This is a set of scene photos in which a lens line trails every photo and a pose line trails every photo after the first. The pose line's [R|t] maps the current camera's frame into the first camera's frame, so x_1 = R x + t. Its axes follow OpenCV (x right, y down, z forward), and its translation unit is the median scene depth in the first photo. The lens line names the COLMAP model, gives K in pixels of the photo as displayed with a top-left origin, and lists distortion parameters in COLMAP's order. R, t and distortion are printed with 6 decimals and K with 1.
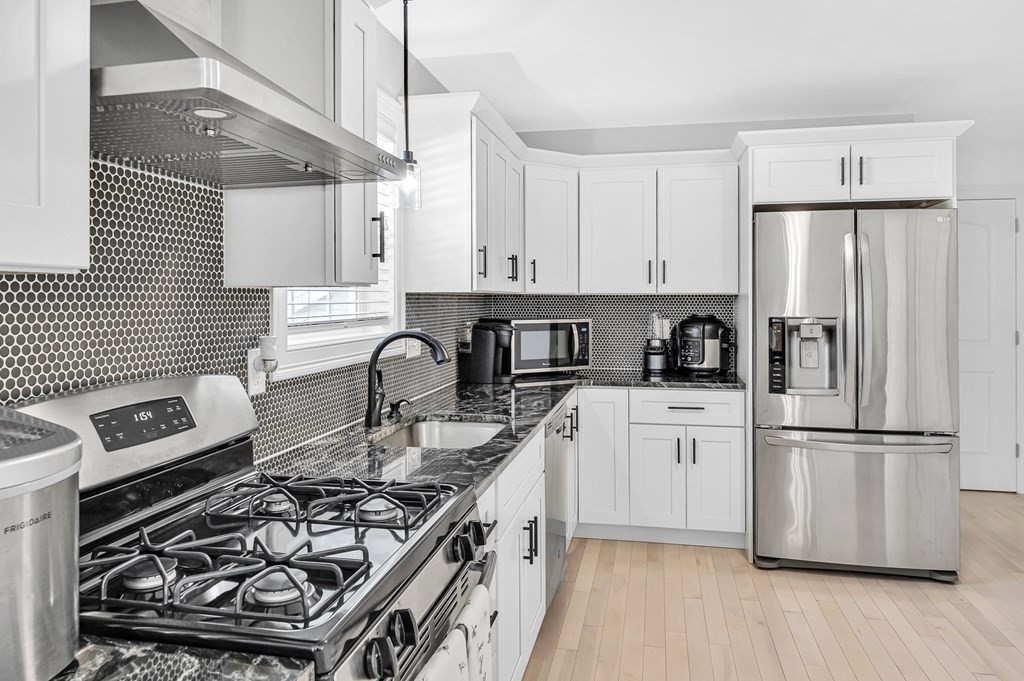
lens RADIAL K [[712.0, 0, 496.4], [0, 712.0, 282.5], [0, 0, 1]] dist [-0.003655, 0.004001]
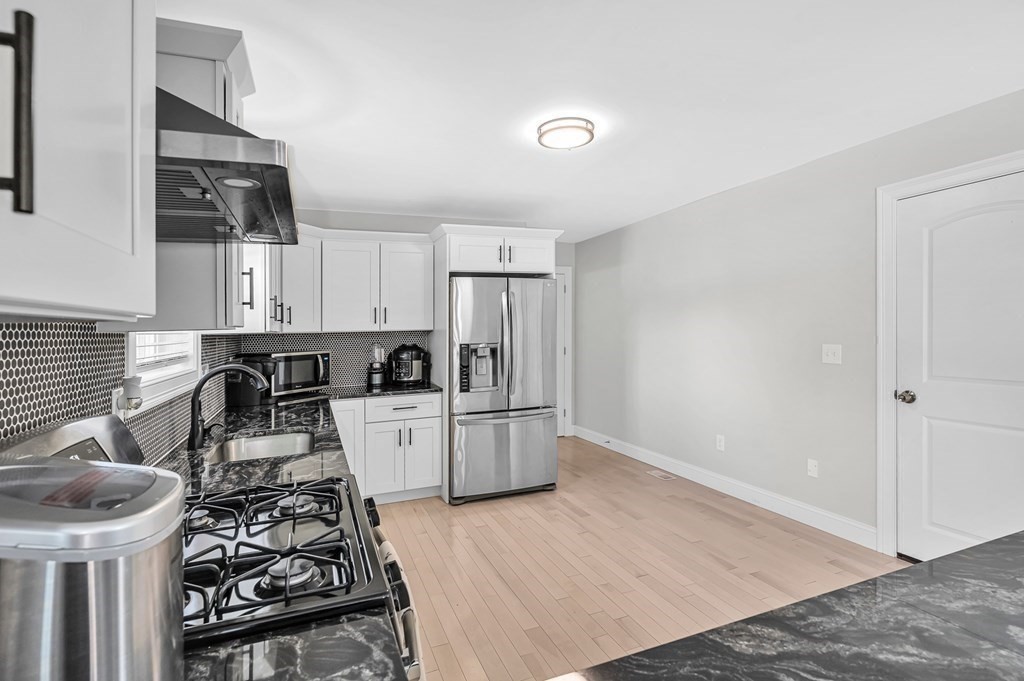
lens RADIAL K [[505.5, 0, 505.9], [0, 505.5, 327.0], [0, 0, 1]] dist [-0.006787, 0.000134]
pose [[0.829511, -0.017452, 0.558217, -0.146186], [0.012373, 0.999841, 0.012872, -0.001846], [-0.558353, -0.003771, 0.829595, 0.019896]]
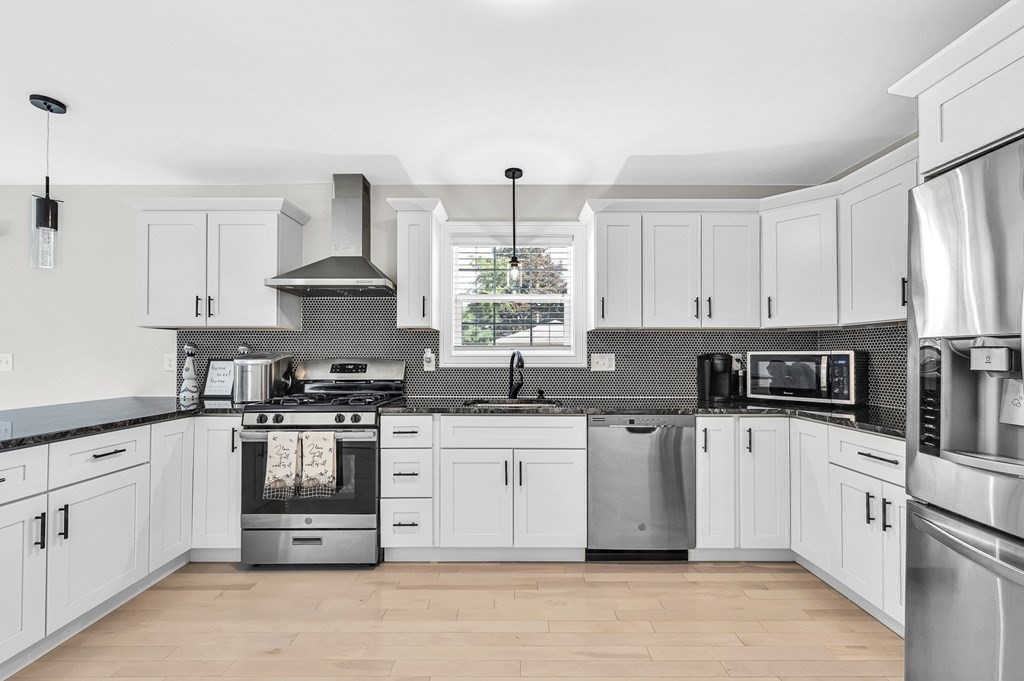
lens RADIAL K [[413.6, 0, 508.1], [0, 413.6, 347.8], [0, 0, 1]] dist [0.001470, 0.000132]
pose [[0.207500, -0.019461, -0.978041, 0.660082], [0.022707, 0.999629, -0.015073, 0.052265], [0.977971, -0.019081, 0.207865, 0.518937]]
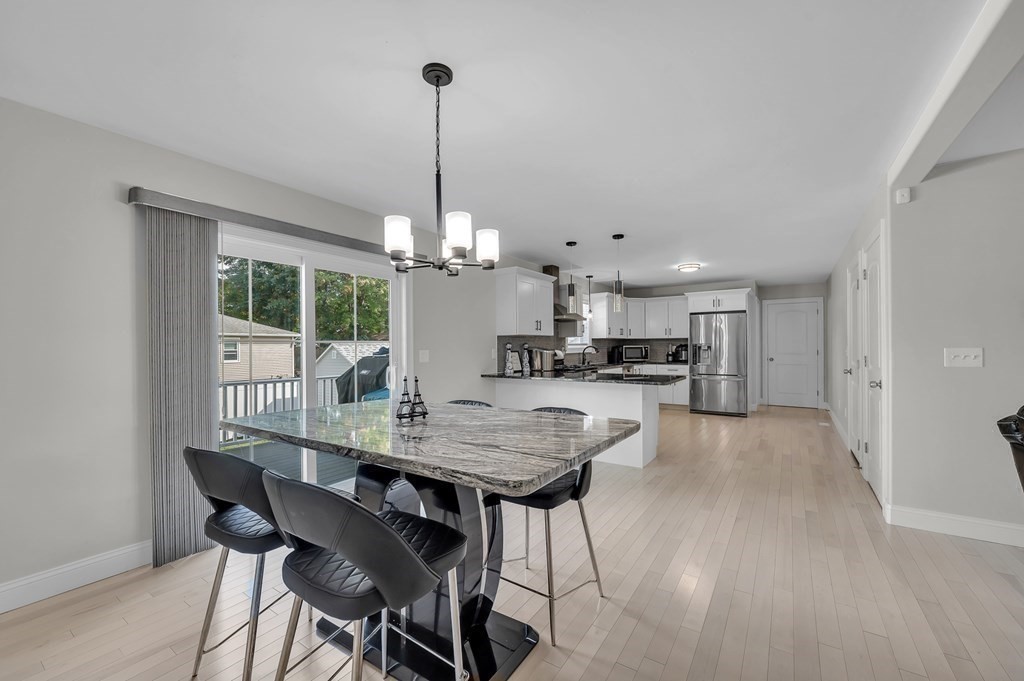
lens RADIAL K [[413.6, 0, 506.8], [0, 413.6, 348.6], [0, 0, 1]] dist [0.001470, 0.000132]
pose [[0.928092, -0.001790, -0.372347, 0.276920], [0.013779, 0.999469, 0.029539, -0.003586], [0.372096, -0.032546, 0.927624, -1.285303]]
